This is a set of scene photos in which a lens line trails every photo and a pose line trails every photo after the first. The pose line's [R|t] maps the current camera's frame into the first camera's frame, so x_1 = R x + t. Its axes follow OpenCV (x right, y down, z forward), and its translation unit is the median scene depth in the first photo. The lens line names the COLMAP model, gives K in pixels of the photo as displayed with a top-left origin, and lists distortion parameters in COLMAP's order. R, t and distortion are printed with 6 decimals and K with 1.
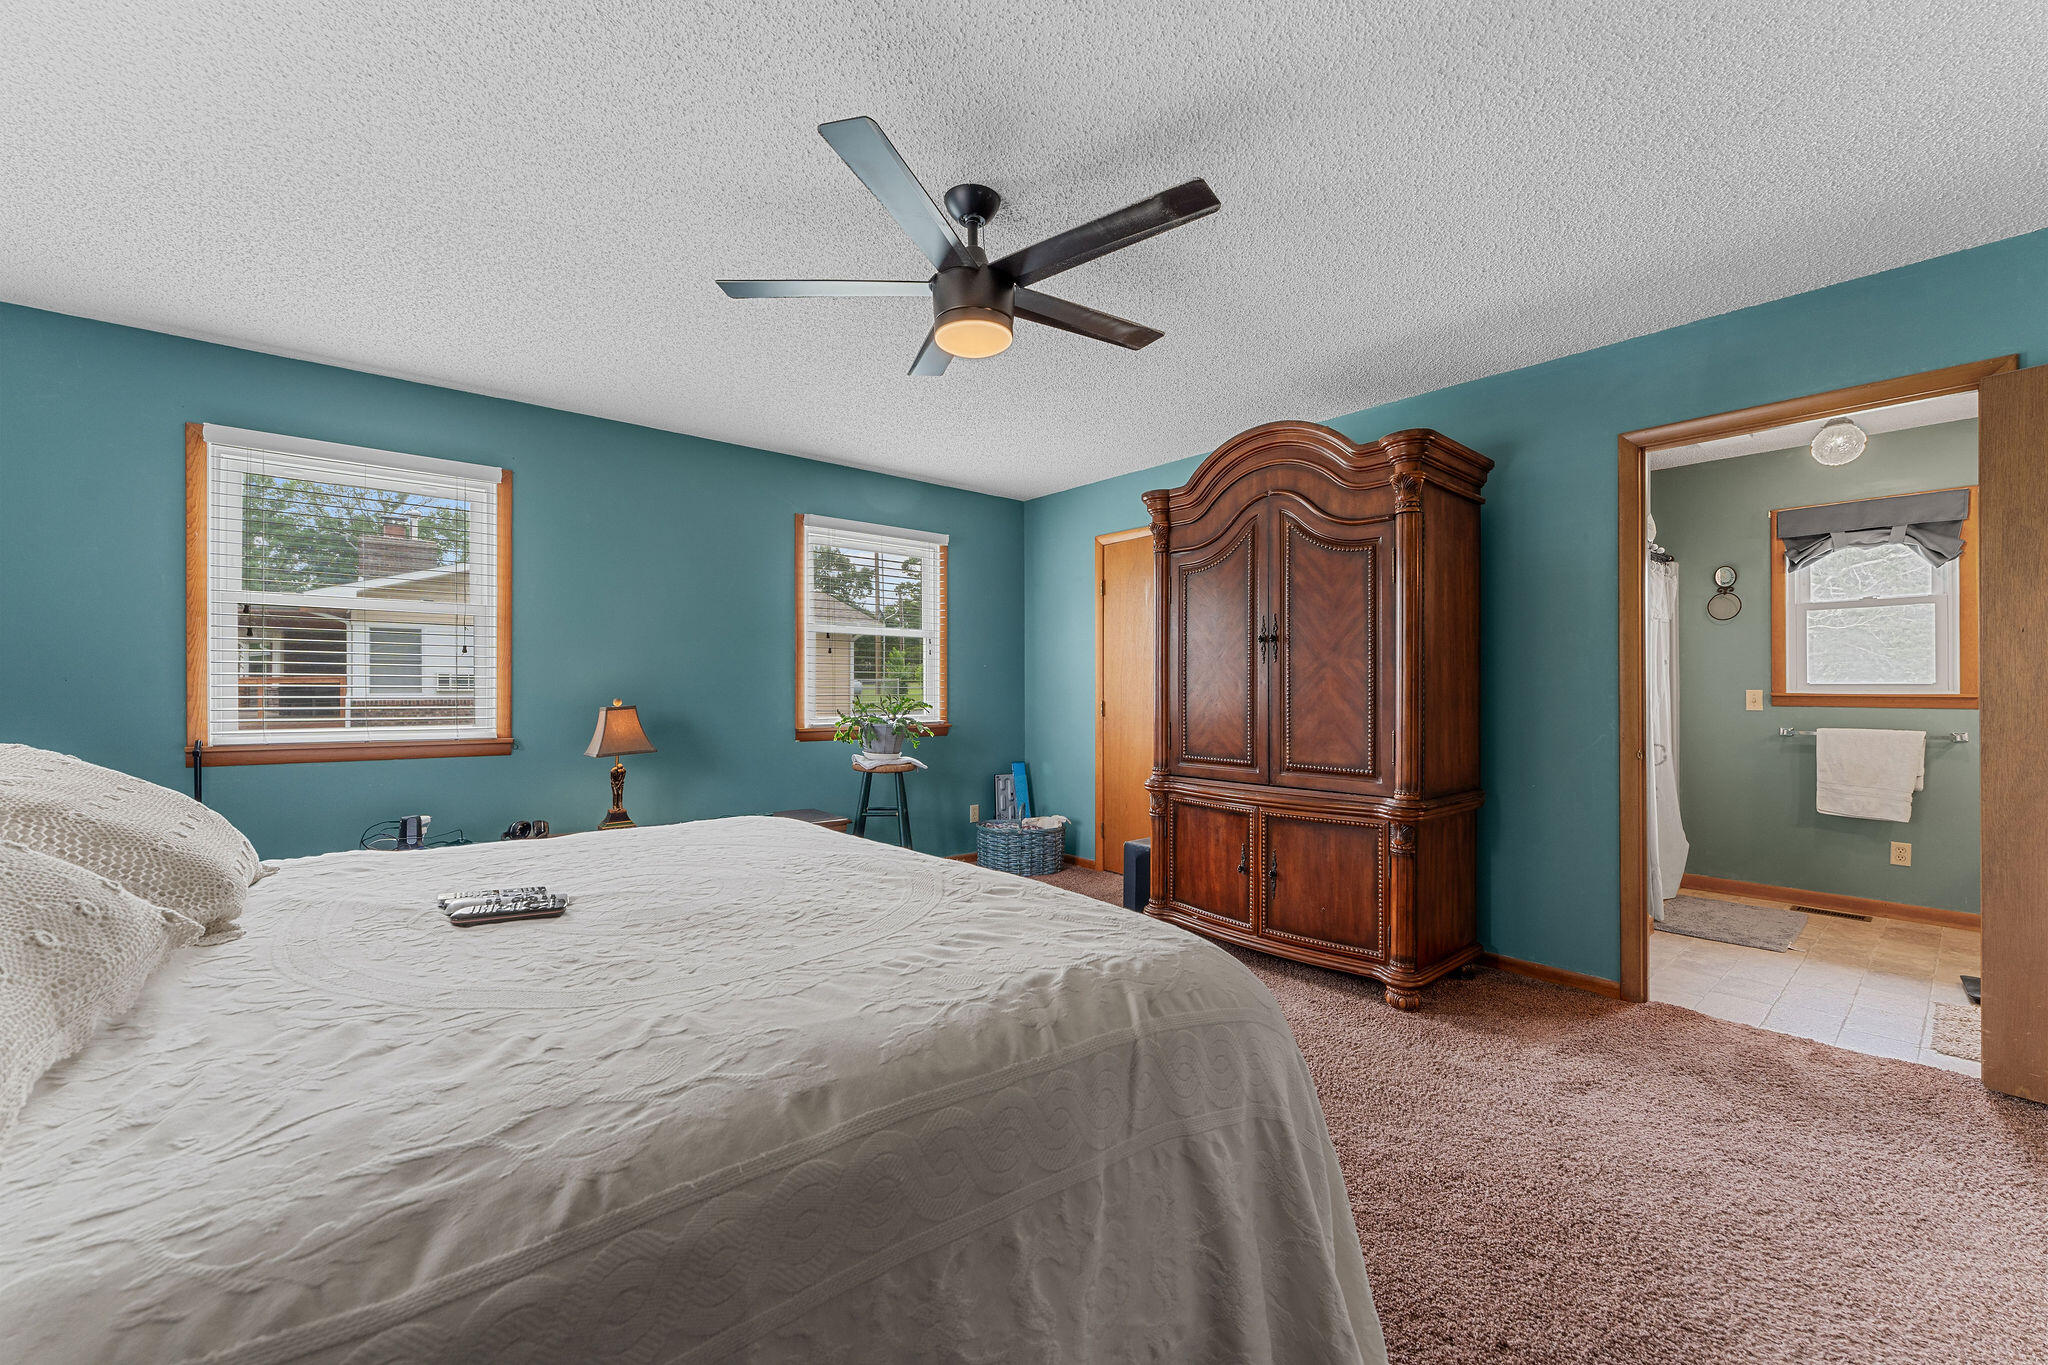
lens RADIAL K [[812.3, 0, 1016.7], [0, 812.3, 683.1], [0, 0, 1]] dist [-0.001228, -0.000524]
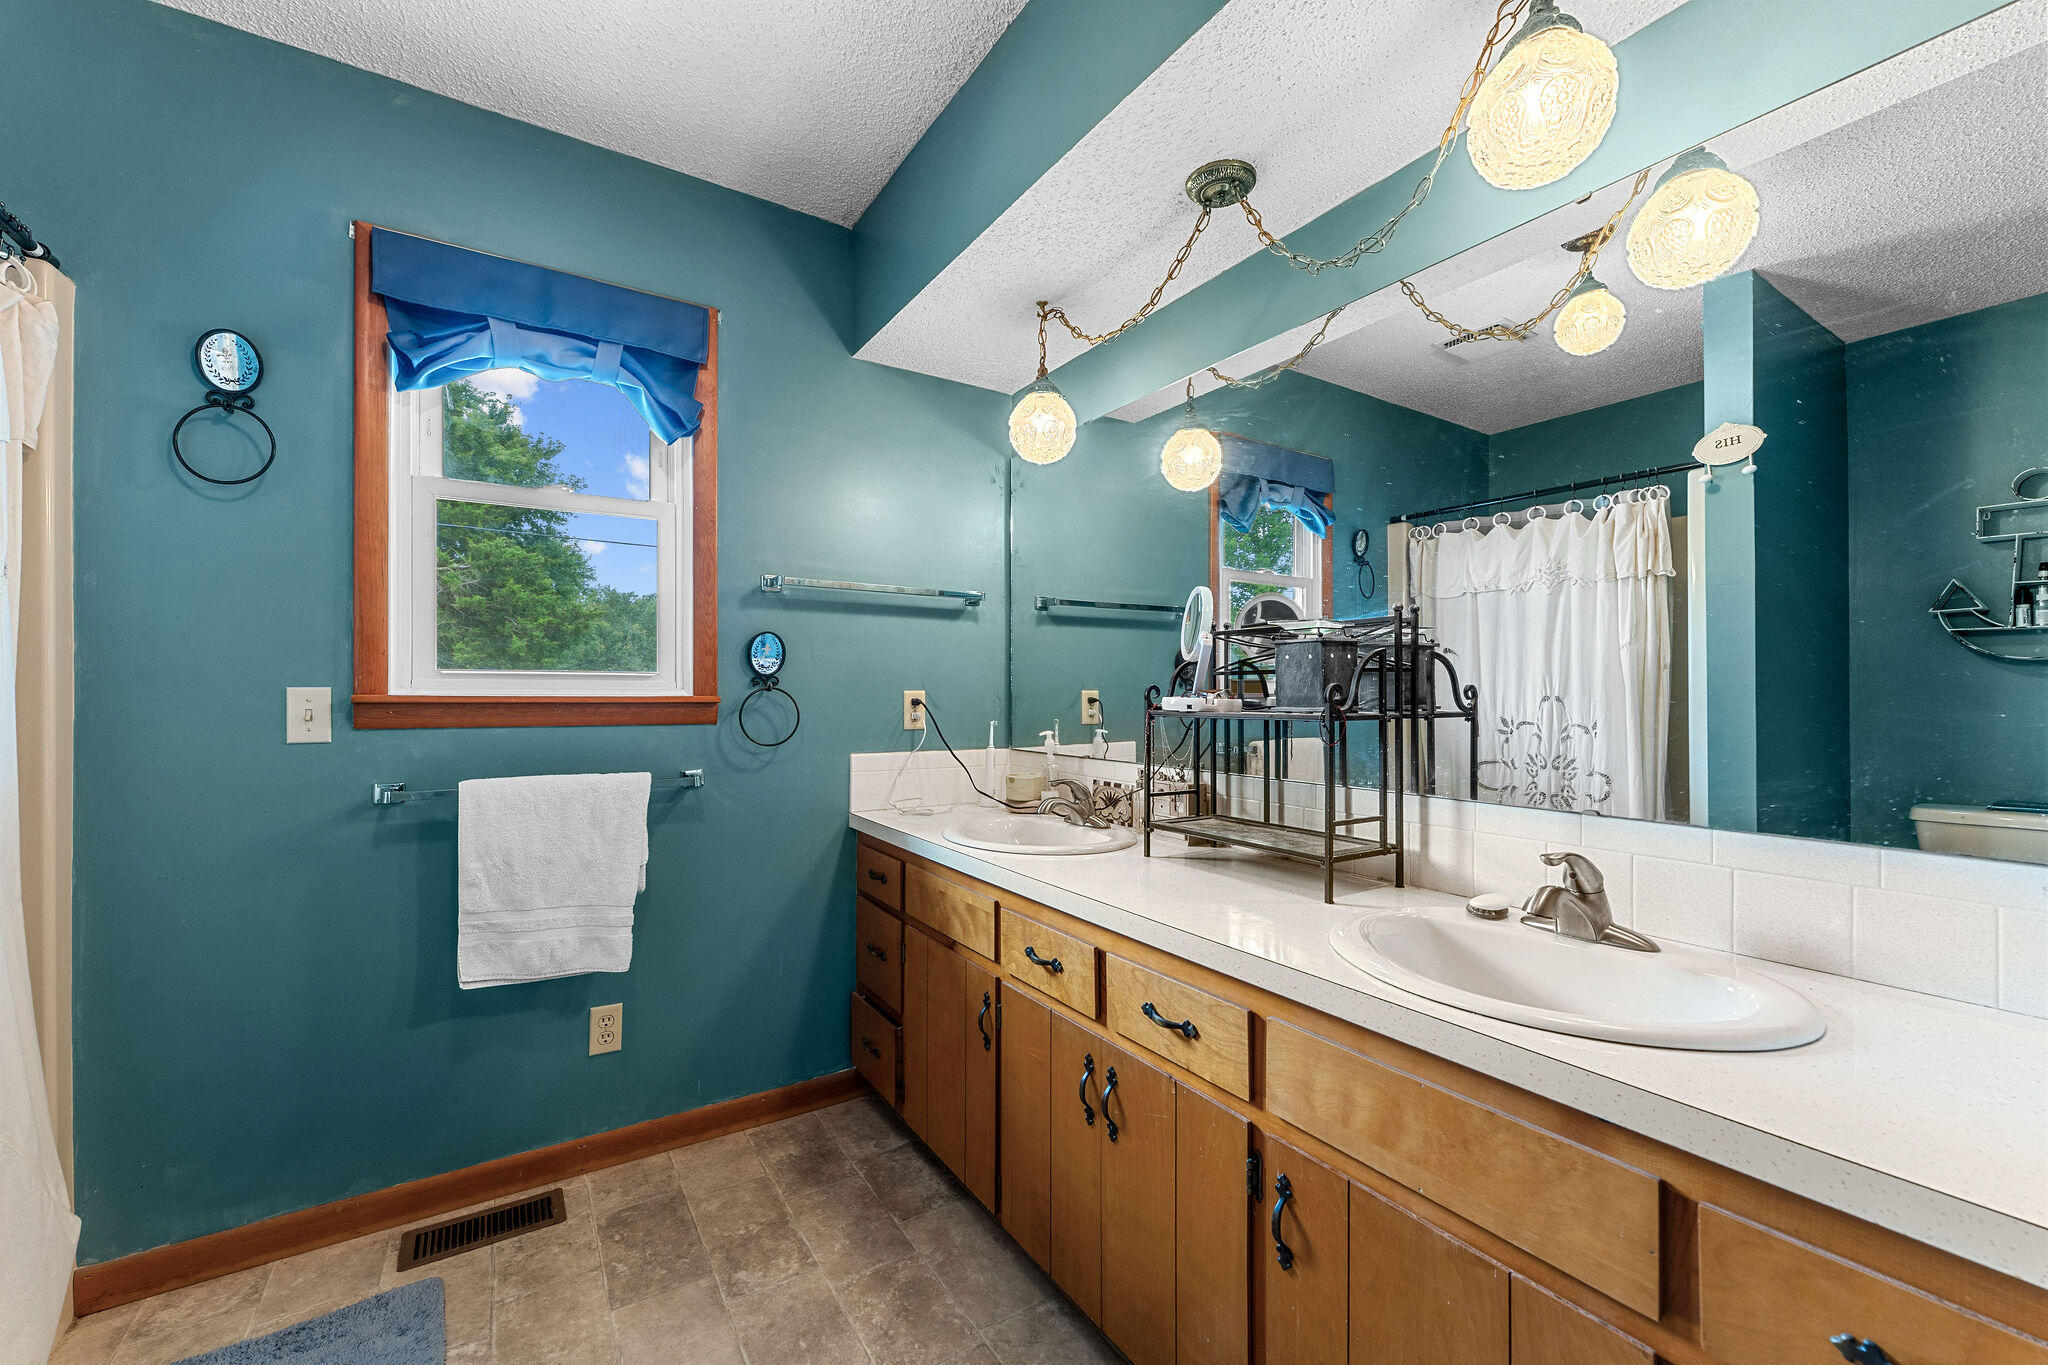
lens RADIAL K [[812.3, 0, 1014.3], [0, 812.3, 699.0], [0, 0, 1]] dist [-0.001228, -0.000524]
pose [[0.133470, 0.007508, 0.991024, 0.614912], [-0.001021, 0.999972, -0.007438, 0.017350], [-0.991052, -0.000019, 0.133474, 0.663246]]
